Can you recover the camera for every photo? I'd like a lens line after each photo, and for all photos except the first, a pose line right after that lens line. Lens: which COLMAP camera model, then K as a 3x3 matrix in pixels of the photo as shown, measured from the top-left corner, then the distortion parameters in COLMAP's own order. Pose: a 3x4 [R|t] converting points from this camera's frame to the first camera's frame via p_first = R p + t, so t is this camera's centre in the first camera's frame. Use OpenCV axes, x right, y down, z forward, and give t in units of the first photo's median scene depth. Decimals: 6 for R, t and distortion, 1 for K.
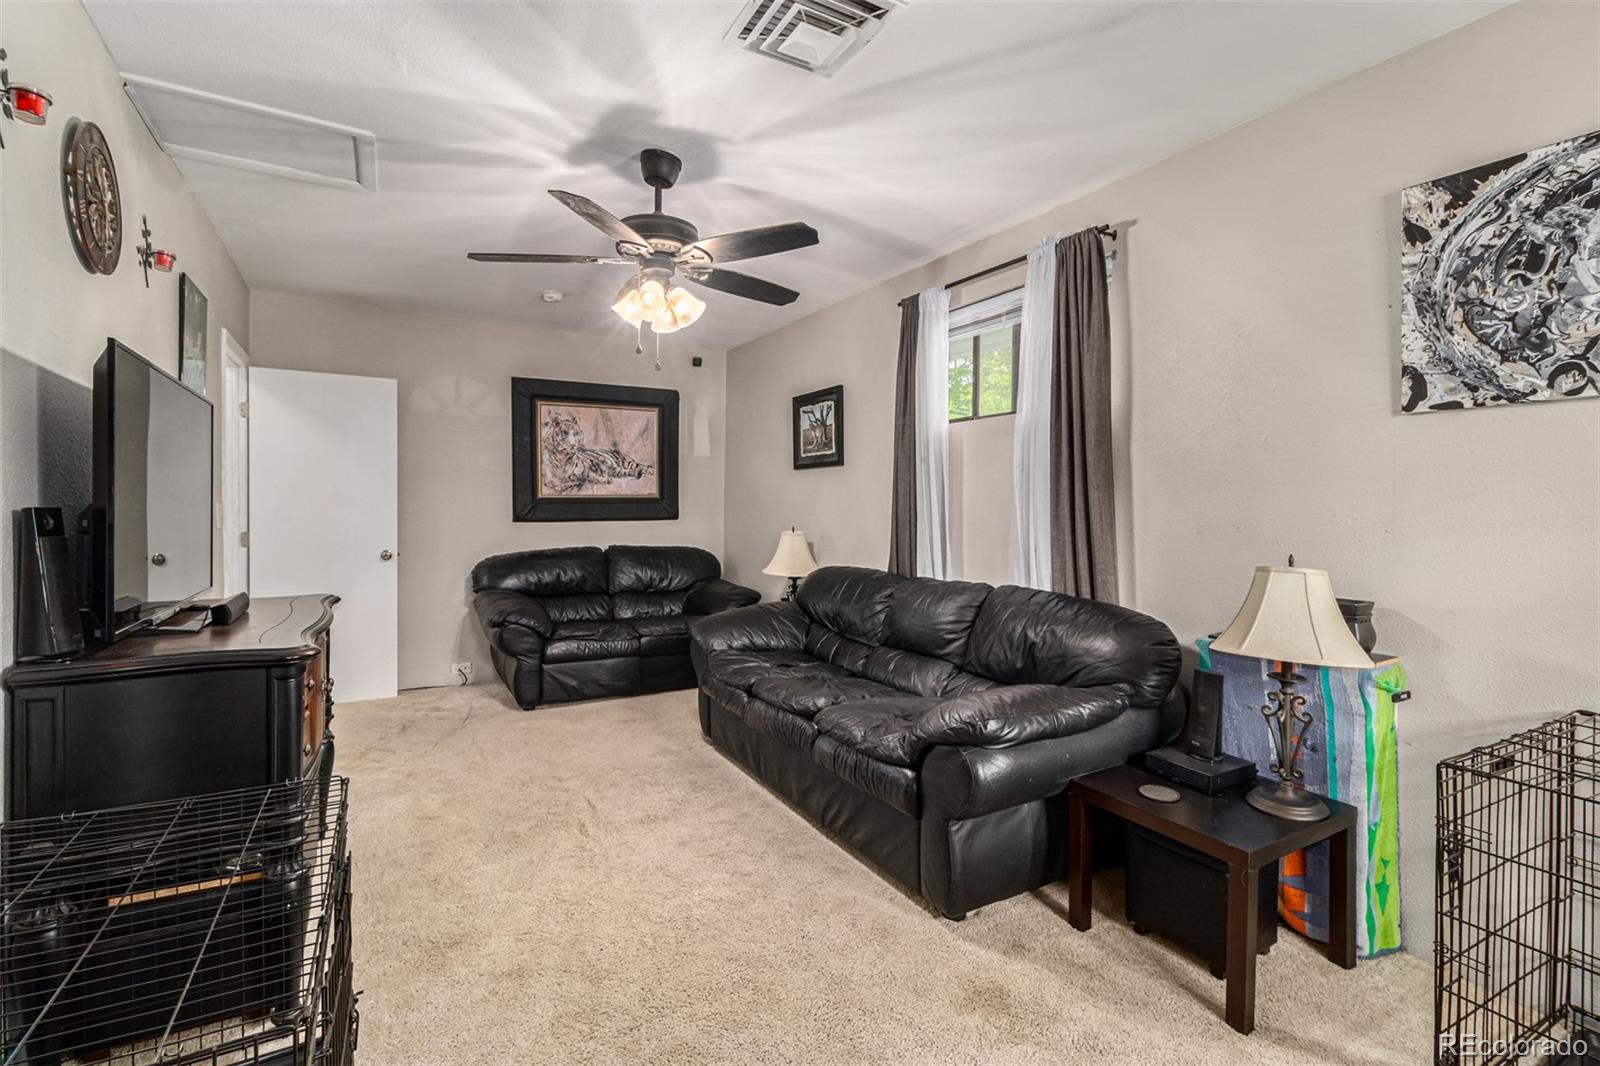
lens RADIAL K [[755.4, 0, 799.8], [0, 755.4, 518.7], [0, 0, 1]] dist [0.000176, 0.002752]
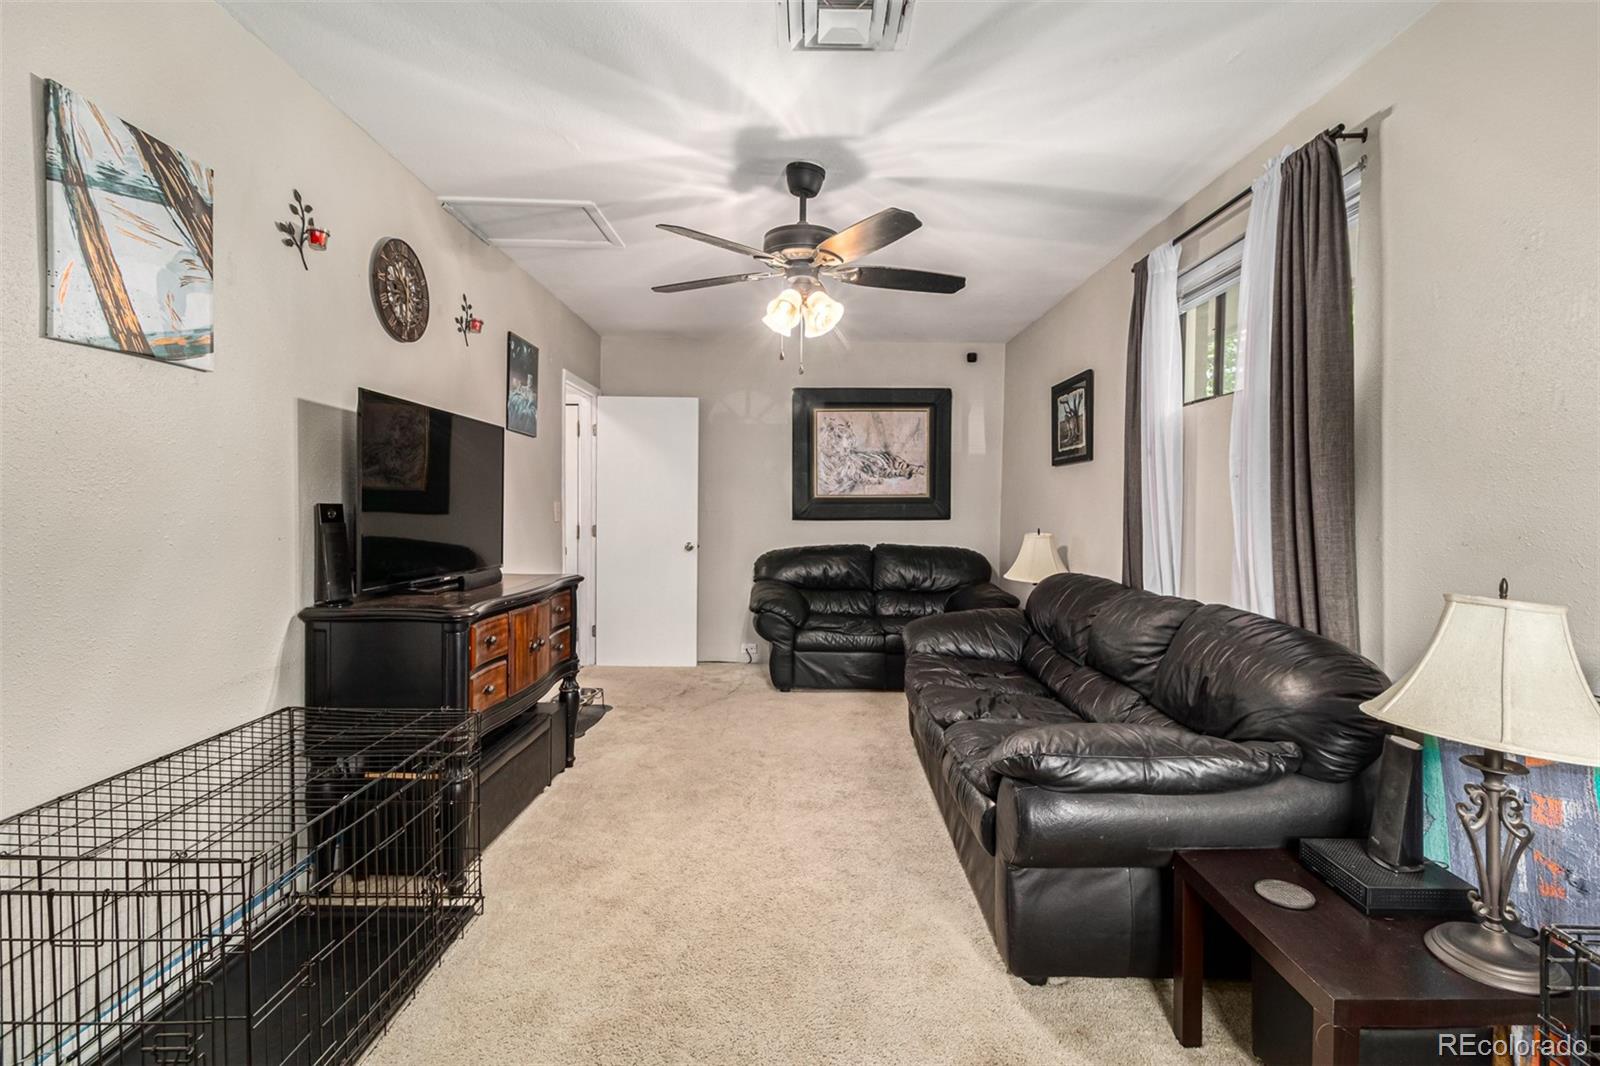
lens RADIAL K [[755.4, 0, 791.6], [0, 755.4, 522.2], [0, 0, 1]] dist [0.000176, 0.002752]
pose [[0.865057, 0.012818, -0.501510, 0.311686], [-0.011179, 0.999918, 0.006275, 0.001131], [0.501550, 0.000178, 0.865129, 0.088901]]
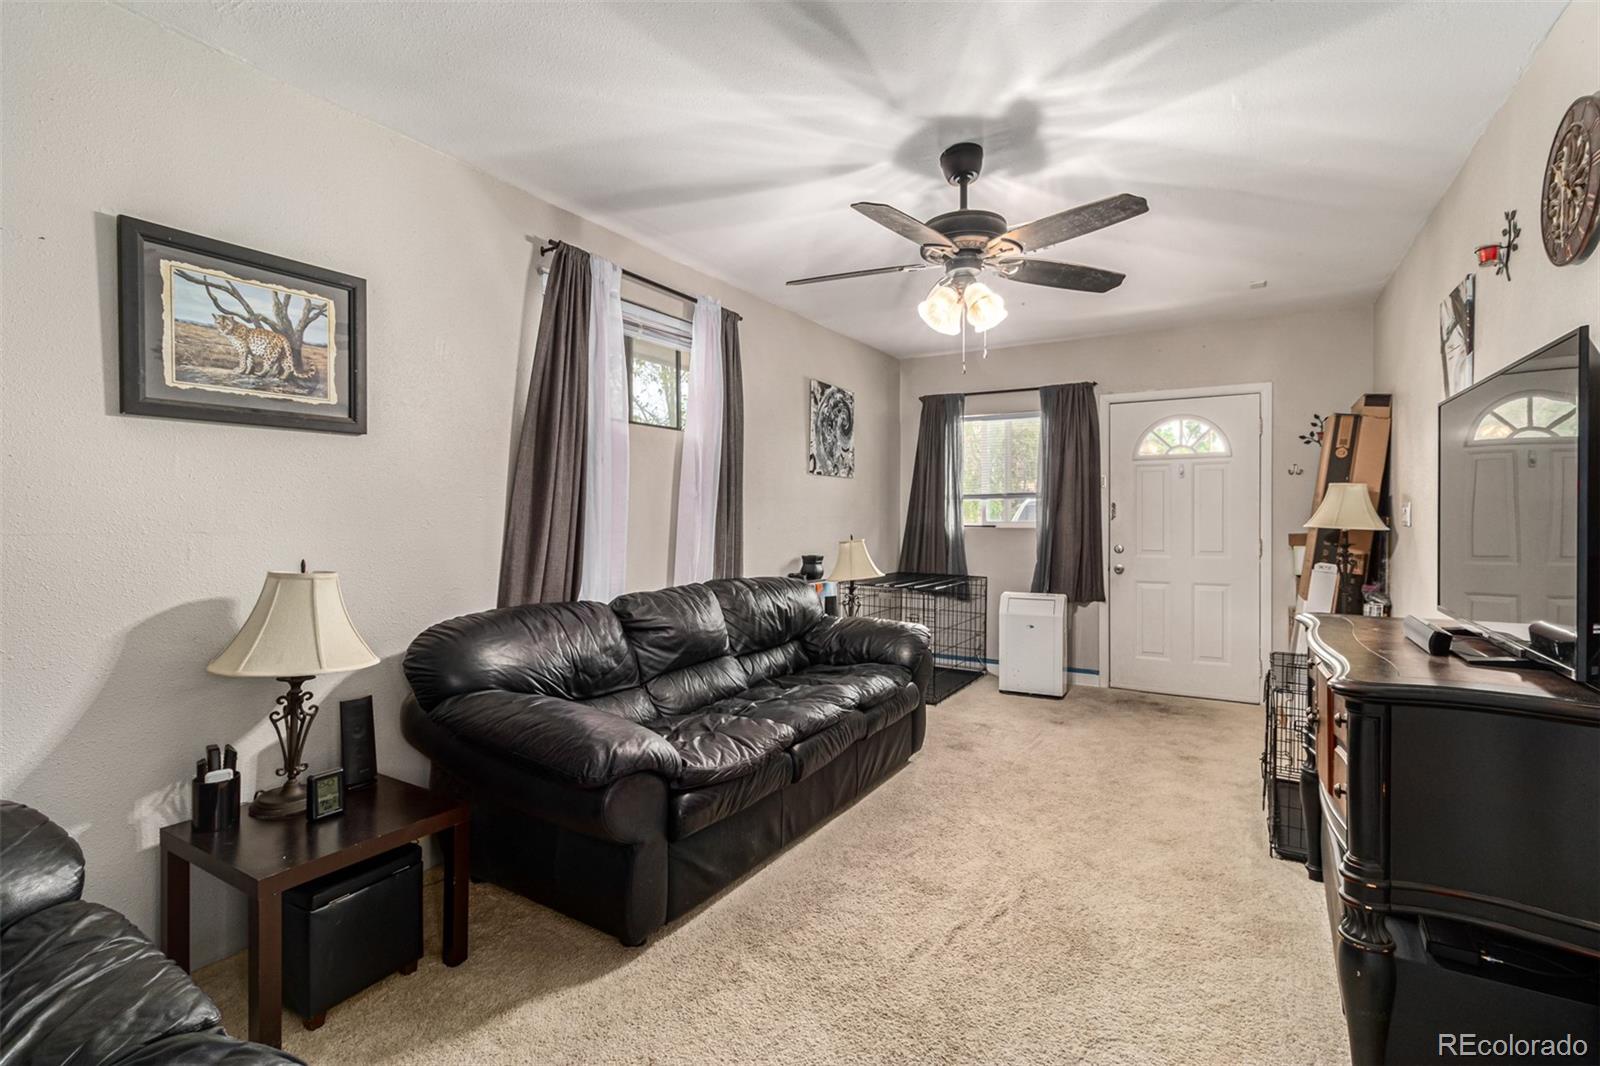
lens RADIAL K [[755.4, 0, 807.6], [0, 755.4, 522.6], [0, 0, 1]] dist [0.000176, 0.002752]
pose [[-0.511123, -0.017104, 0.859337, -0.877855], [0.007277, 0.999680, 0.024226, -0.032145], [-0.859477, 0.018636, -0.510835, 1.595394]]
